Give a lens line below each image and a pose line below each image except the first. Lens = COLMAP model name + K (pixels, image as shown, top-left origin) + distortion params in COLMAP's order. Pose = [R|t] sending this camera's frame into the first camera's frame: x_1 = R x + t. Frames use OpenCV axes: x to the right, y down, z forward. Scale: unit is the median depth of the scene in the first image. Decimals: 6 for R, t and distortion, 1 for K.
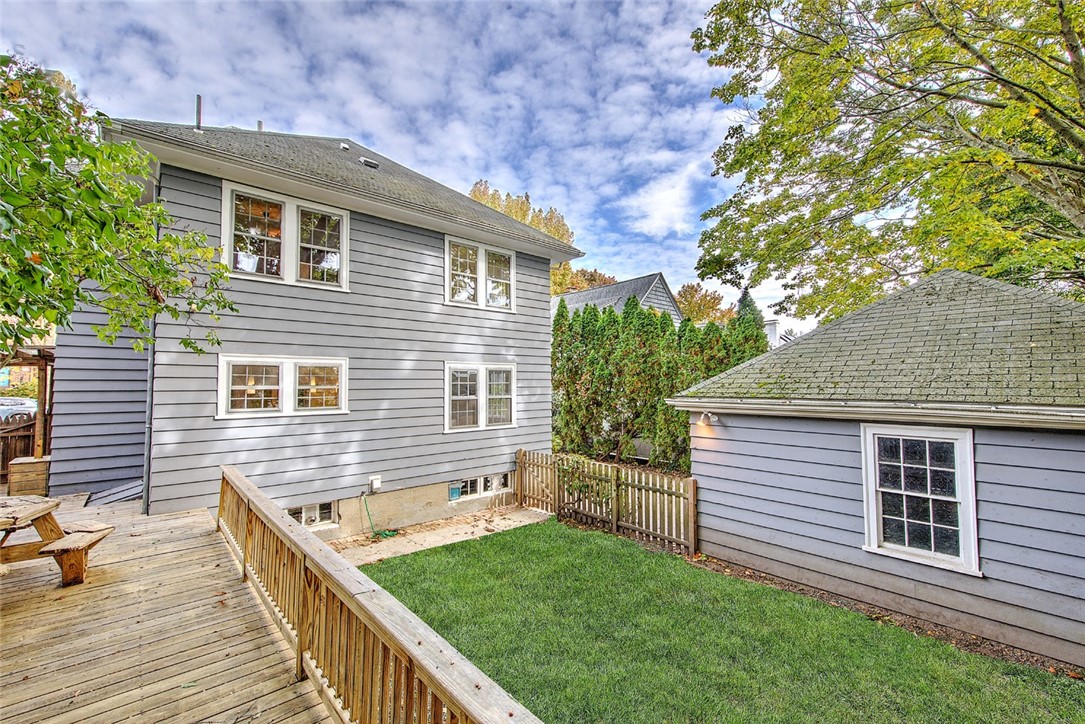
lens RADIAL K [[453.5, 0, 553.0], [0, 453.5, 360.0], [0, 0, 1]] dist [0.002287, 0.000429]
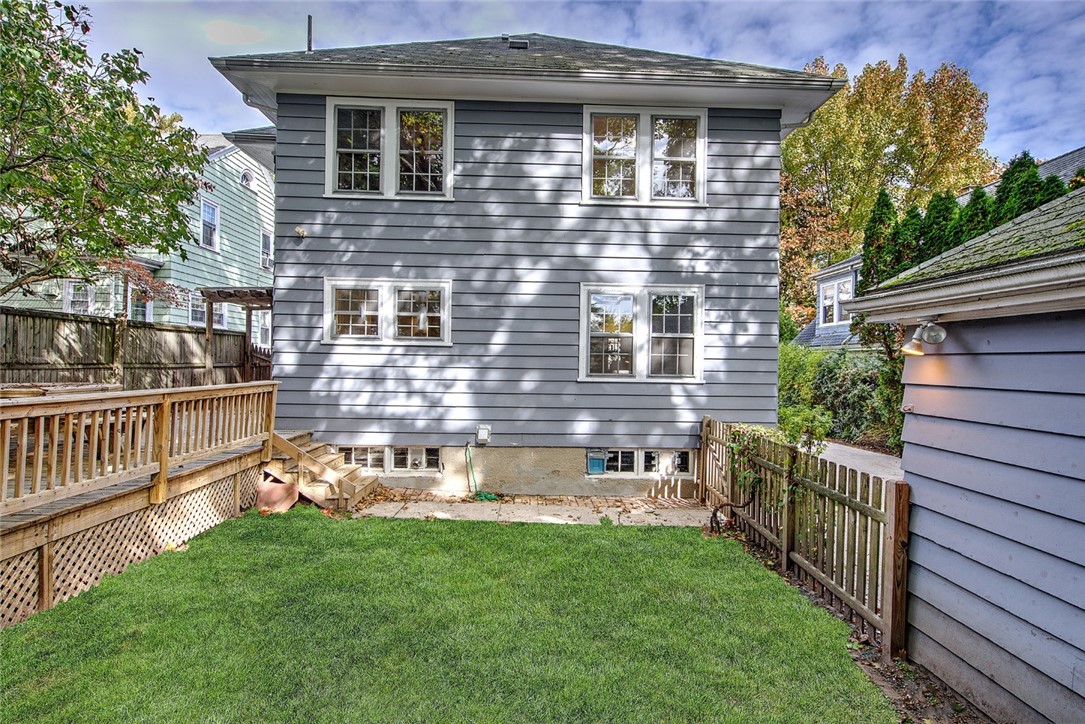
lens RADIAL K [[546.9, 0, 543.1], [0, 546.9, 358.8], [0, 0, 1]] dist [0.003947, -0.001683]
pose [[0.757883, 0.014222, -0.652235, 0.331443], [0.015403, 0.999094, 0.039683, 0.102515], [0.652209, -0.040122, 0.756977, 0.339848]]
